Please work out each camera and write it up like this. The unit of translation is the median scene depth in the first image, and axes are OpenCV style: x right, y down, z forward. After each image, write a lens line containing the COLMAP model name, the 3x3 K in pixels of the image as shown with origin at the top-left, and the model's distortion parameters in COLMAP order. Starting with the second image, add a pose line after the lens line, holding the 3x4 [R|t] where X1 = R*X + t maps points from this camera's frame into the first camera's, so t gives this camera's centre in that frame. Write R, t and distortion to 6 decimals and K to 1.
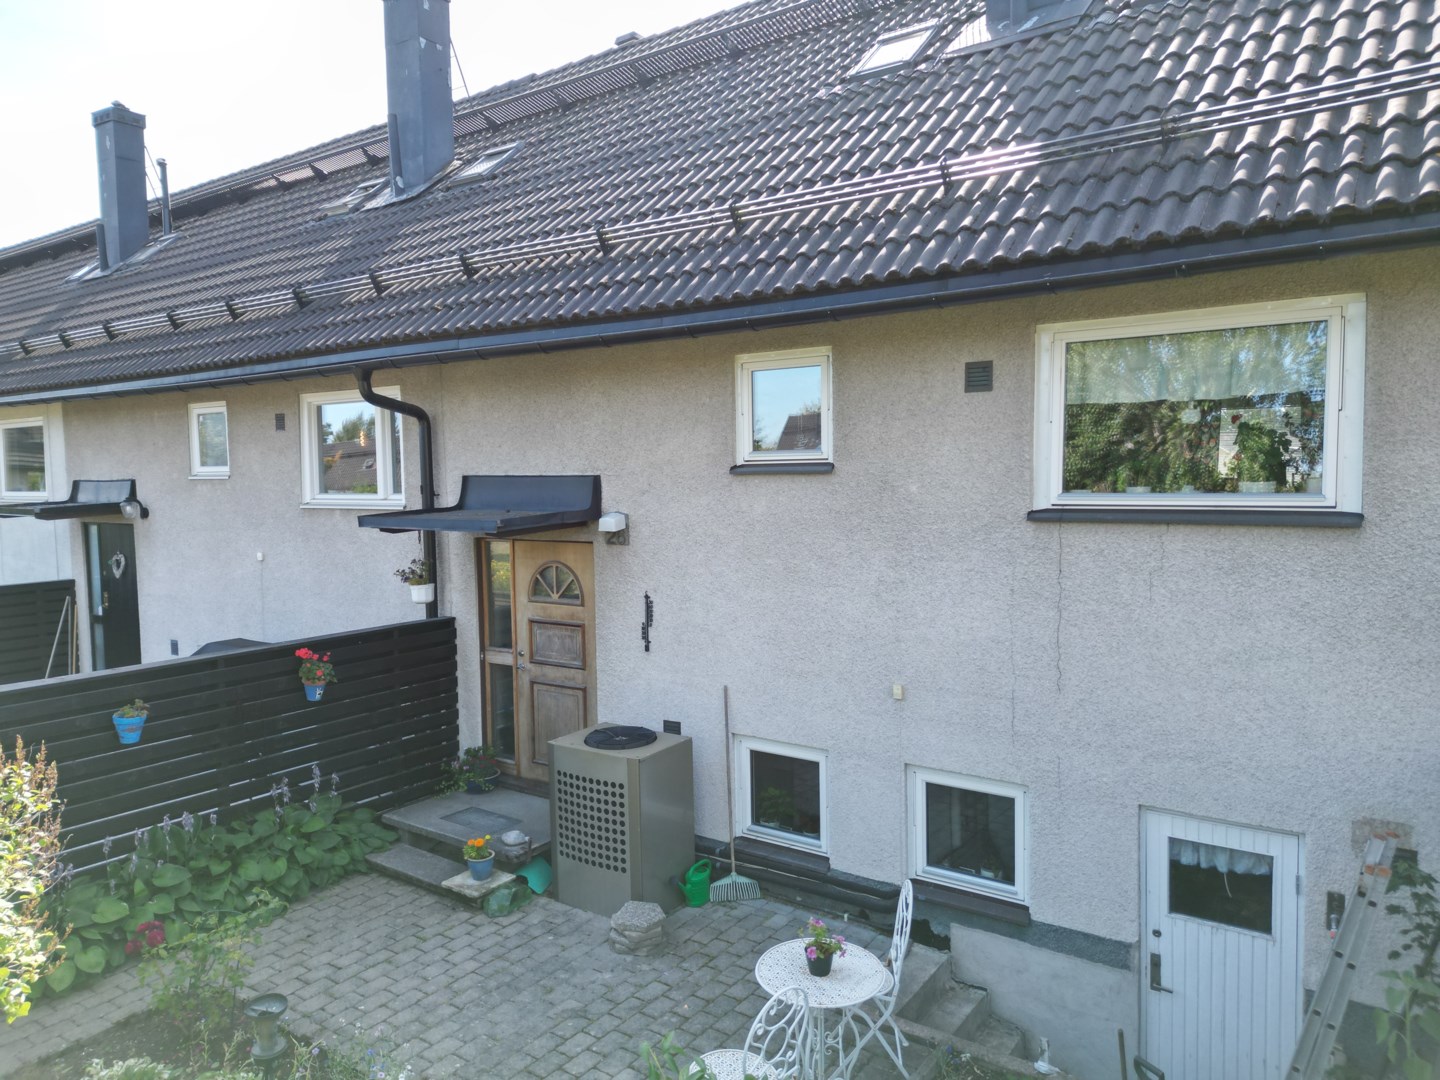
lens RADIAL K [[996.2, 0, 720.0], [0, 996.2, 540.0], [0, 0, 1]] dist [0.092555, -0.093742]
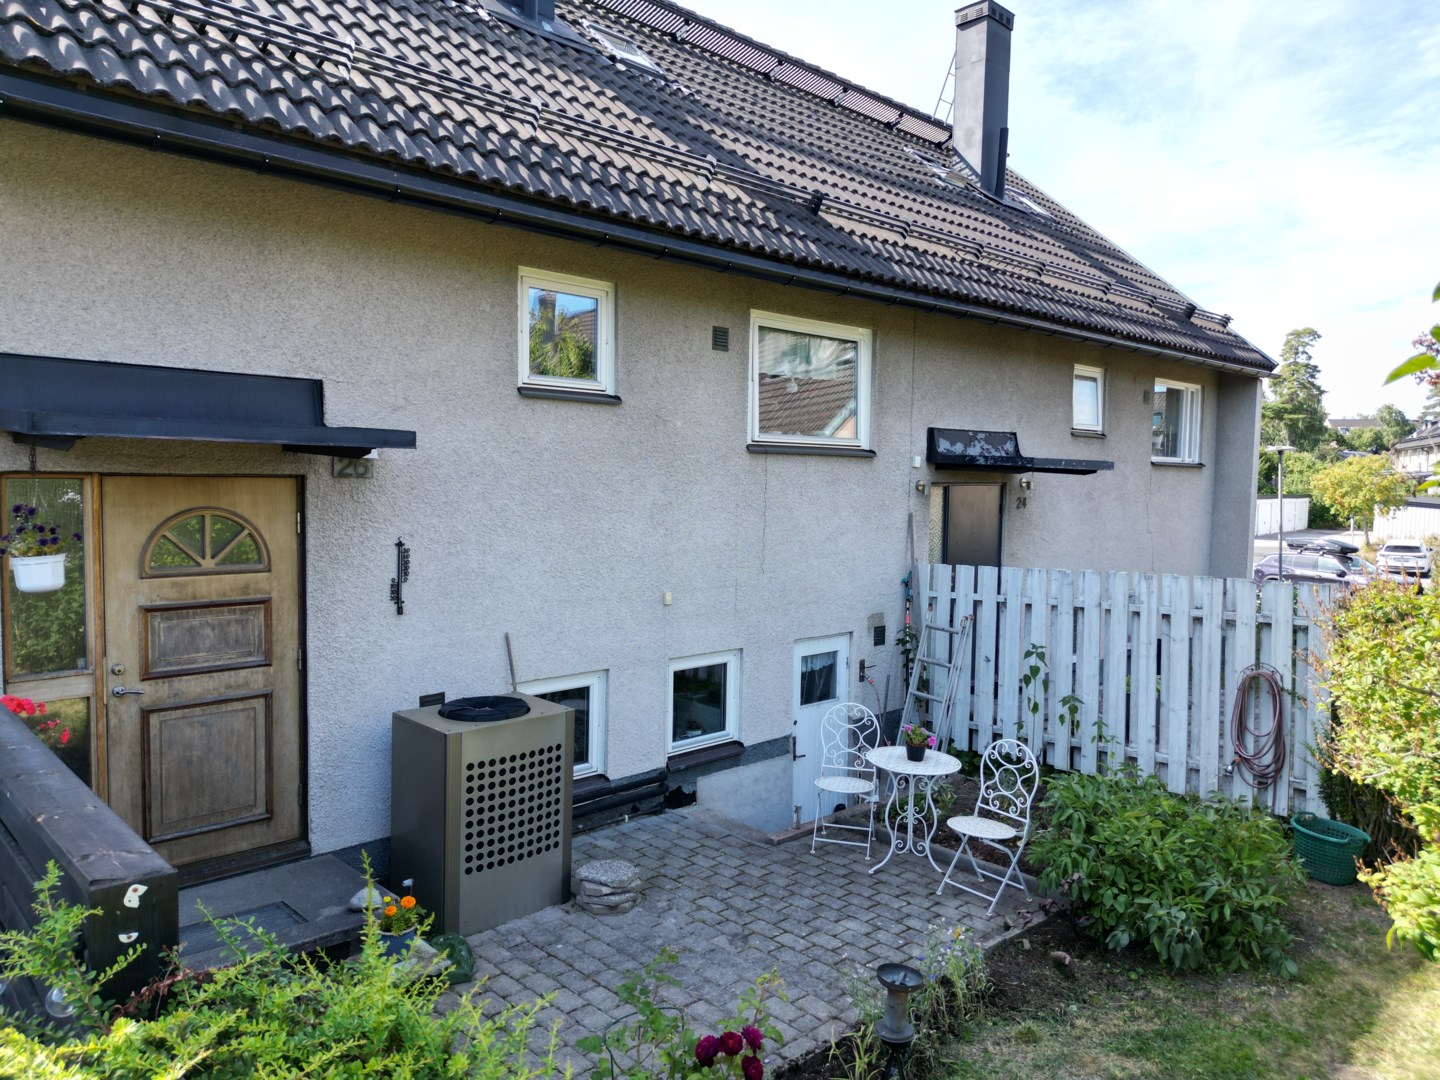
lens RADIAL K [[996.2, 0, 720.0], [0, 996.2, 540.0], [0, 0, 1]] dist [0.092555, -0.093742]
pose [[0.194091, -0.045645, 0.979921, -0.907274], [0.050074, 0.998076, 0.036572, 0.042918], [-0.979705, 0.041970, 0.196003, 0.687158]]
